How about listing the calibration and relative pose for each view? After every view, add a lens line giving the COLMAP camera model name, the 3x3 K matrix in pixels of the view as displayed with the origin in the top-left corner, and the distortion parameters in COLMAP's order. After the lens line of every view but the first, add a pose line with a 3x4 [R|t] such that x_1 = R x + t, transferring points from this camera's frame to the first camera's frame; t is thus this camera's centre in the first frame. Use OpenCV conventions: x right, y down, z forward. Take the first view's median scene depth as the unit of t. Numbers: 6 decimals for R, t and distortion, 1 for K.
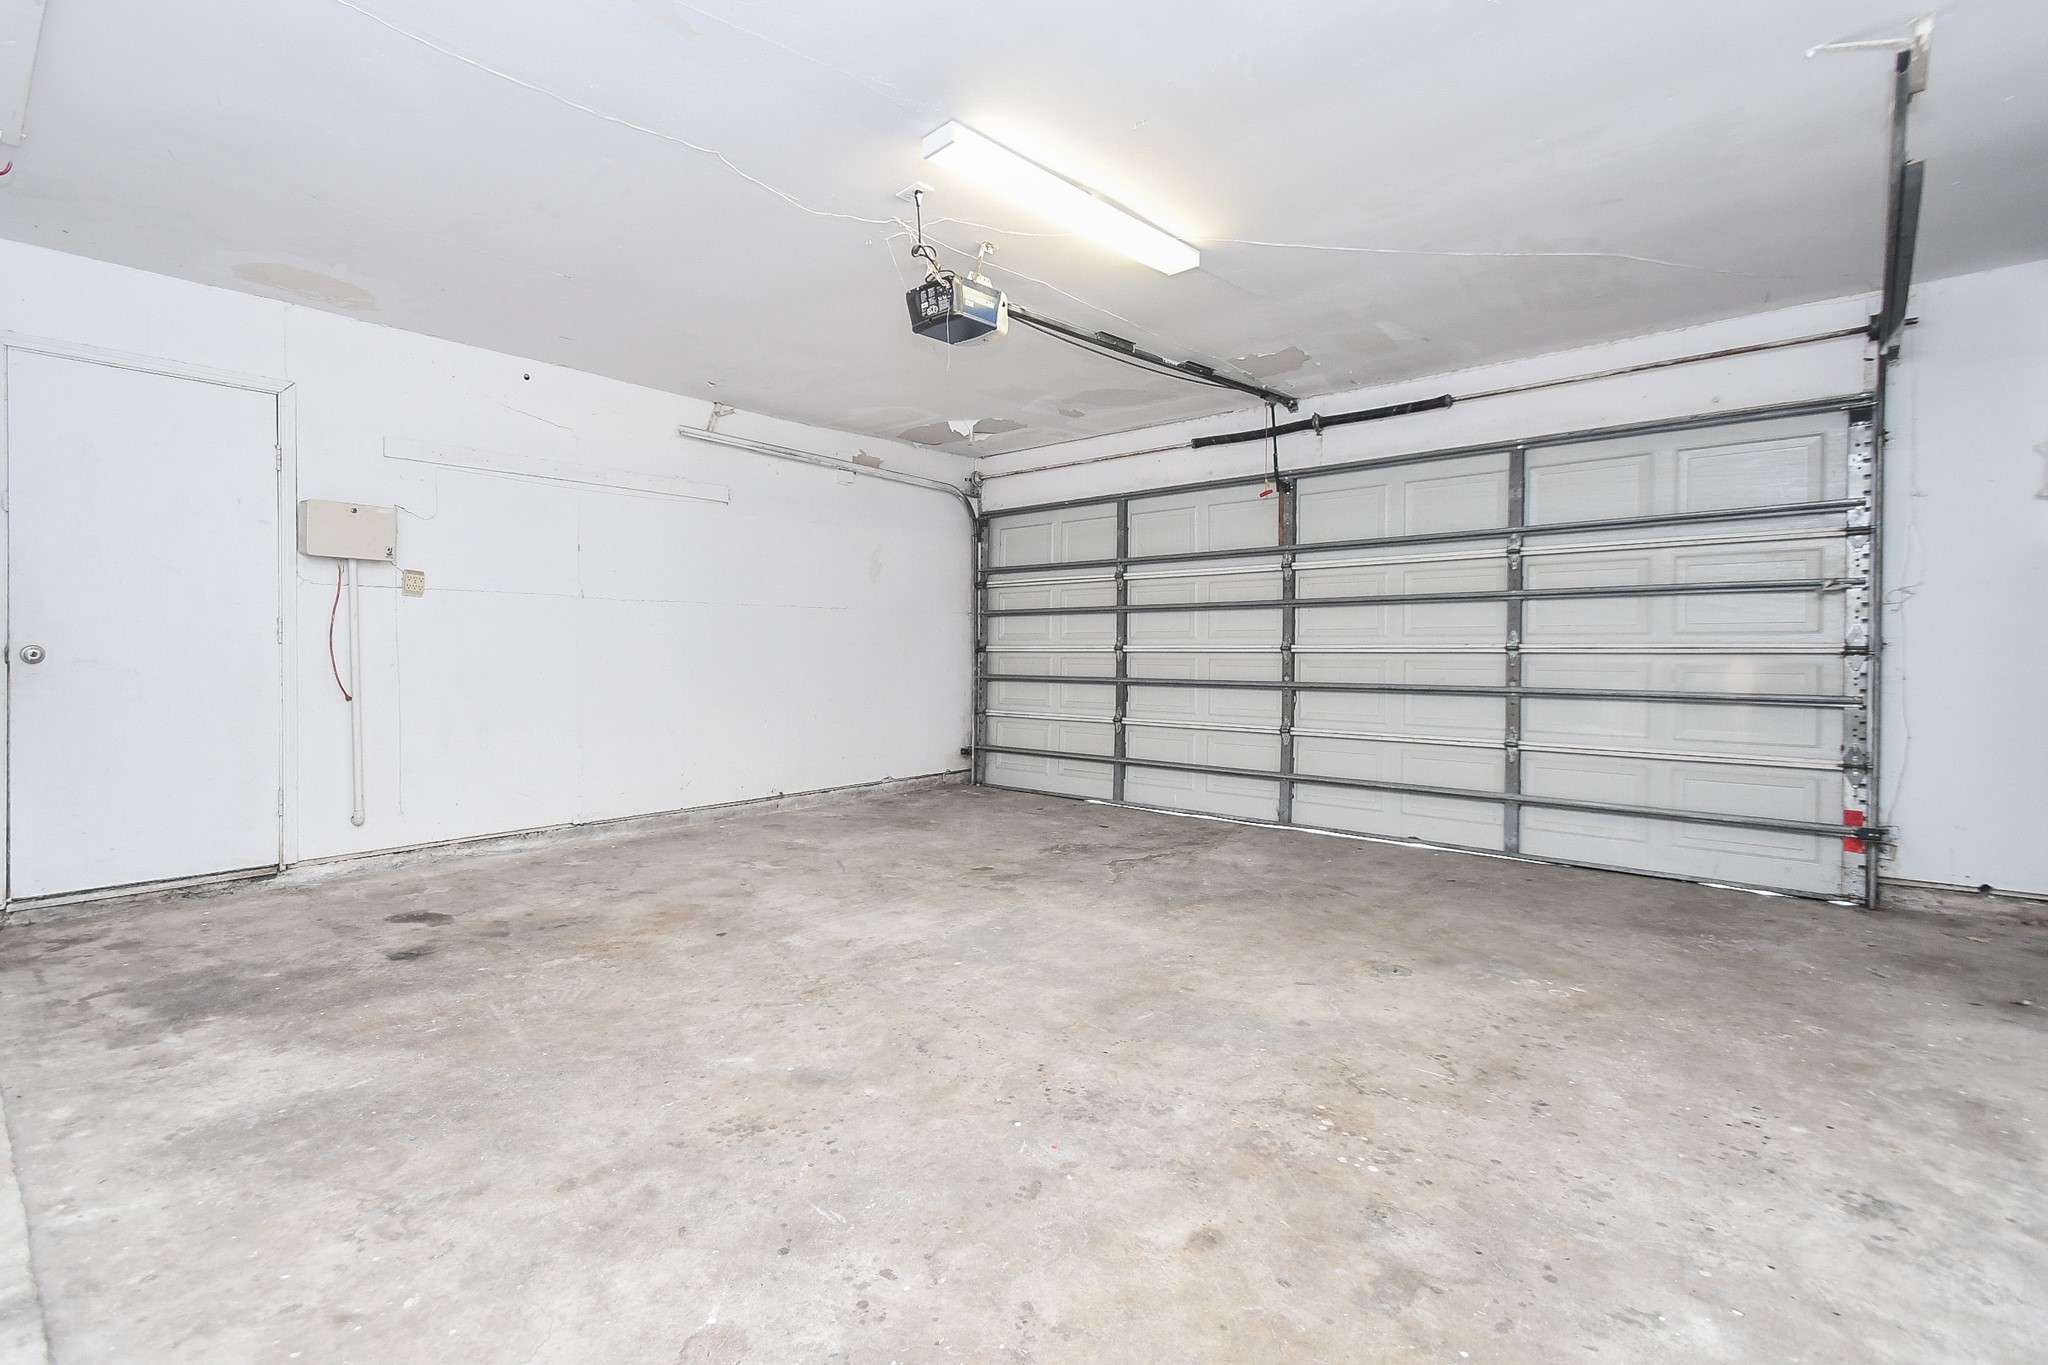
lens RADIAL K [[931.4, 0, 1033.5], [0, 931.4, 667.4], [0, 0, 1]] dist [0.022142, -0.015595]
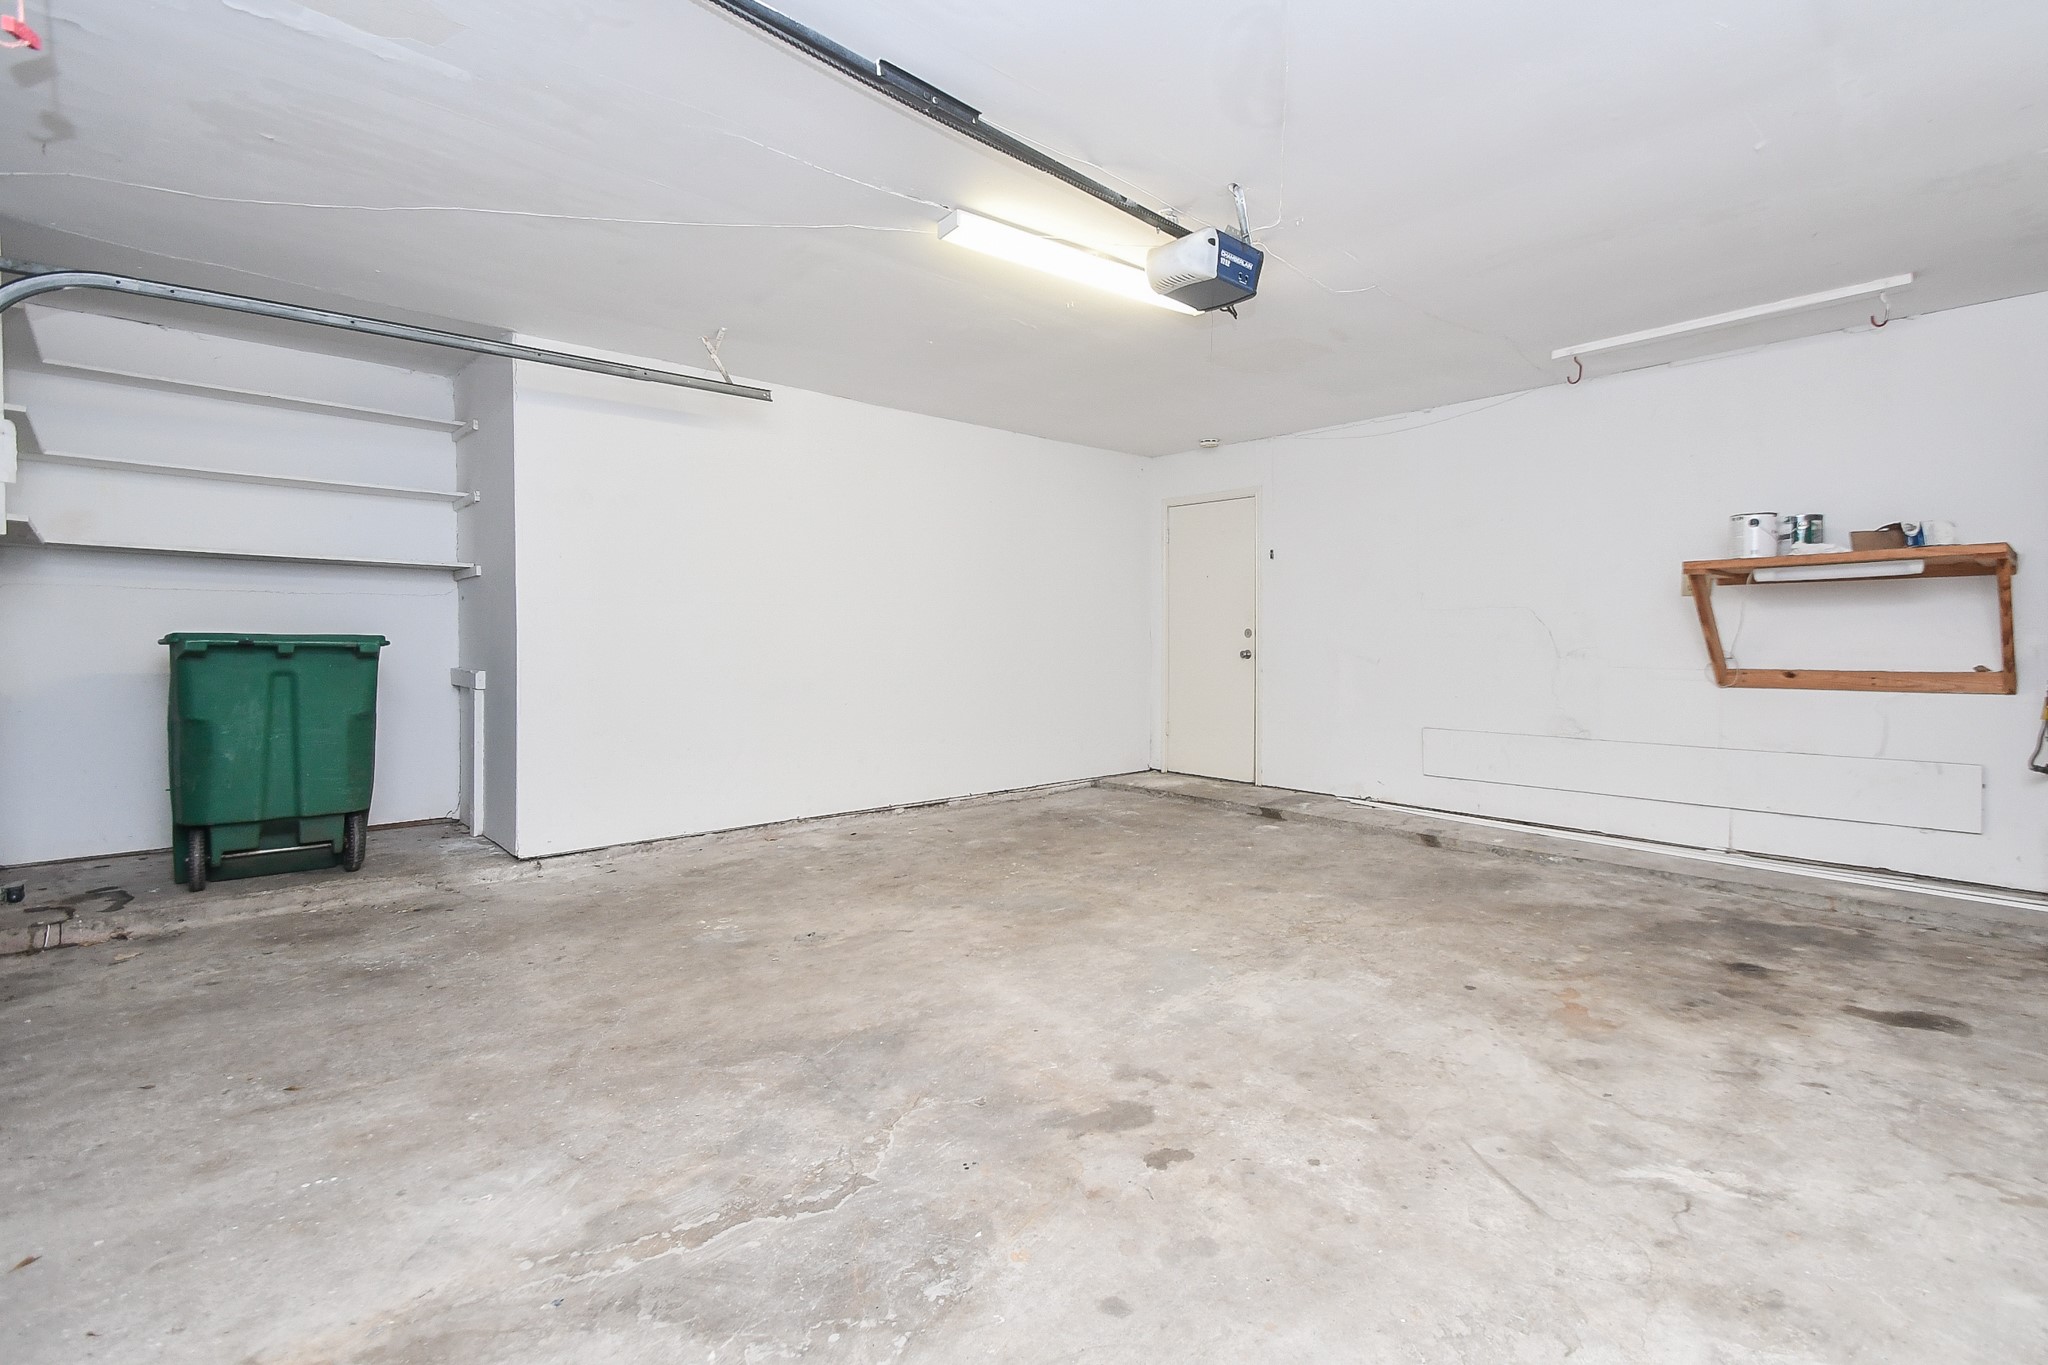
lens RADIAL K [[931.4, 0, 1033.5], [0, 931.4, 667.4], [0, 0, 1]] dist [0.022142, -0.015595]
pose [[-0.979364, -0.009346, 0.201889, -0.123339], [-0.001530, 0.999244, 0.038838, -0.057624], [-0.202099, 0.037727, -0.978638, 2.248391]]
